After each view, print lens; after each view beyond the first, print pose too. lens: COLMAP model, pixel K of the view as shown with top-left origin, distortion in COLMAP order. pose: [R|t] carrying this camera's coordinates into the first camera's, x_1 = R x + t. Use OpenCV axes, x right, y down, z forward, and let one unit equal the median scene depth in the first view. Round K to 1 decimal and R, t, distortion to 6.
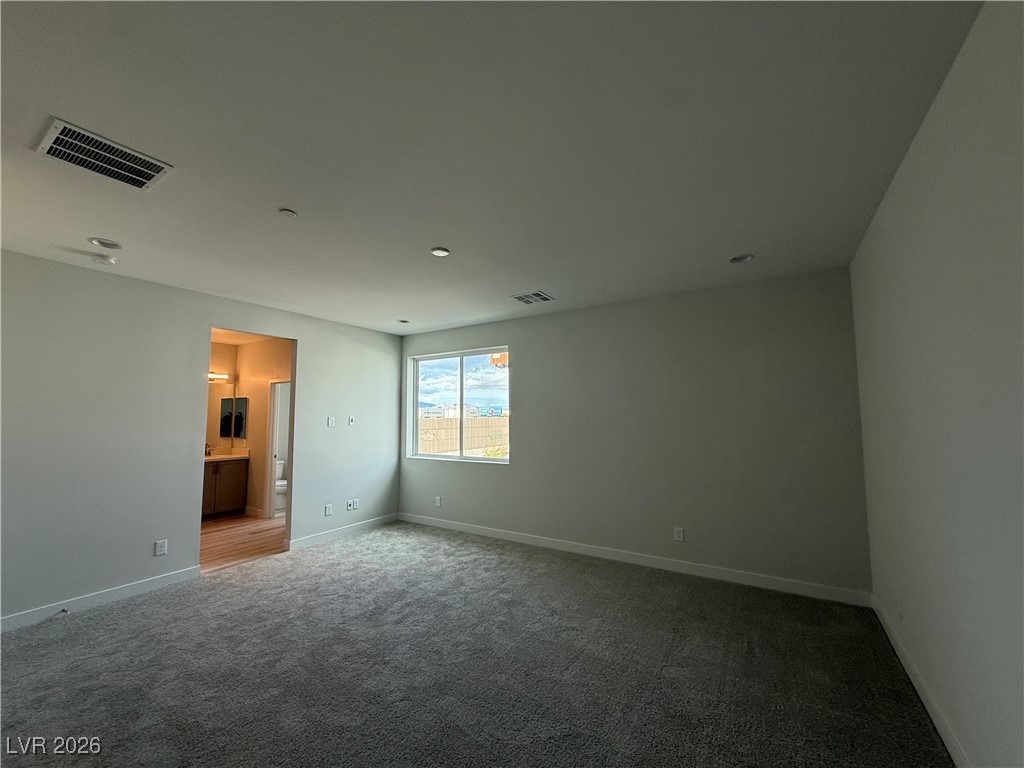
lens RADIAL K [[406.4, 0, 506.6], [0, 406.4, 378.7], [0, 0, 1]] dist [-0.000174, 0.000187]
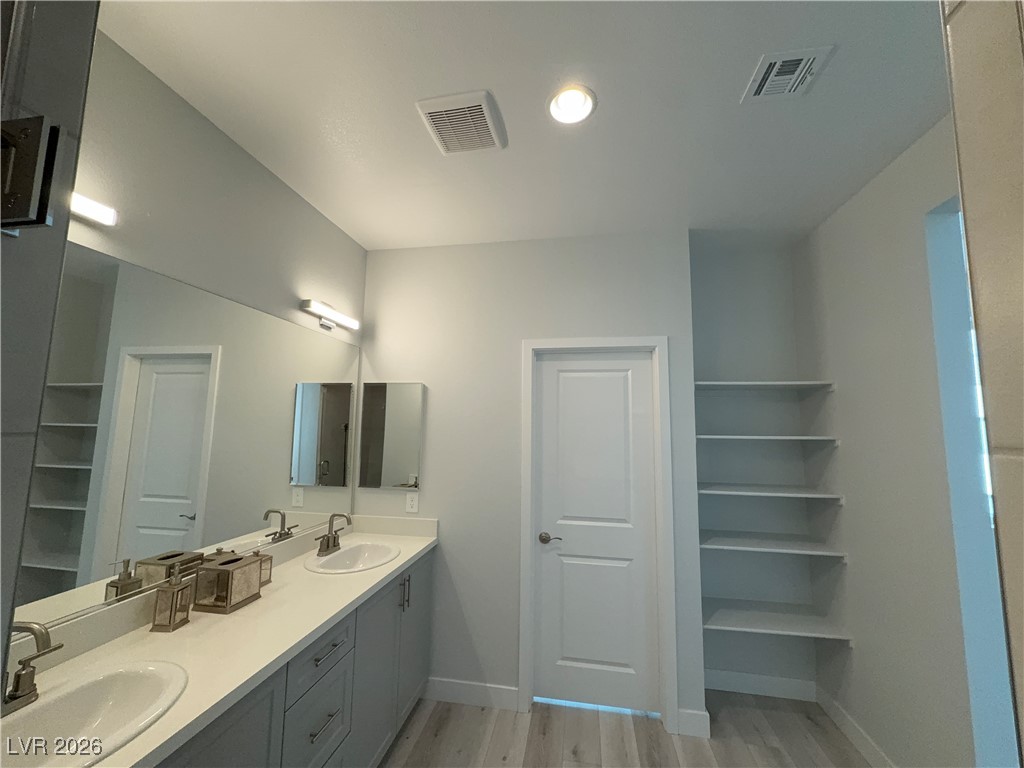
lens RADIAL K [[406.4, 0, 508.7], [0, 406.4, 385.6], [0, 0, 1]] dist [-0.000174, 0.000187]
pose [[0.921683, 0.061522, 0.383035, -0.696376], [-0.055476, 0.998100, -0.026822, 0.052925], [-0.383958, 0.003473, 0.923344, 0.596333]]
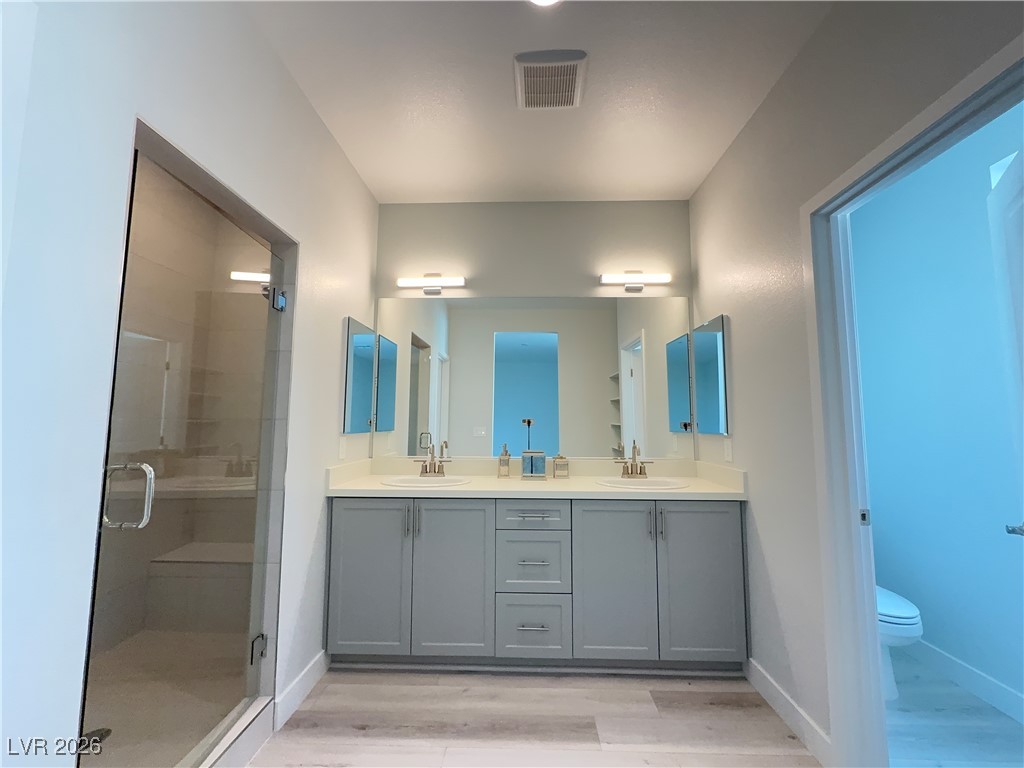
lens RADIAL K [[406.4, 0, 512.4], [0, 406.4, 384.8], [0, 0, 1]] dist [-0.000174, 0.000187]
pose [[0.518842, -0.064191, -0.852456, -0.435710], [0.065415, 0.997234, -0.035279, 0.102605], [0.852363, -0.037459, 0.521607, 0.657545]]
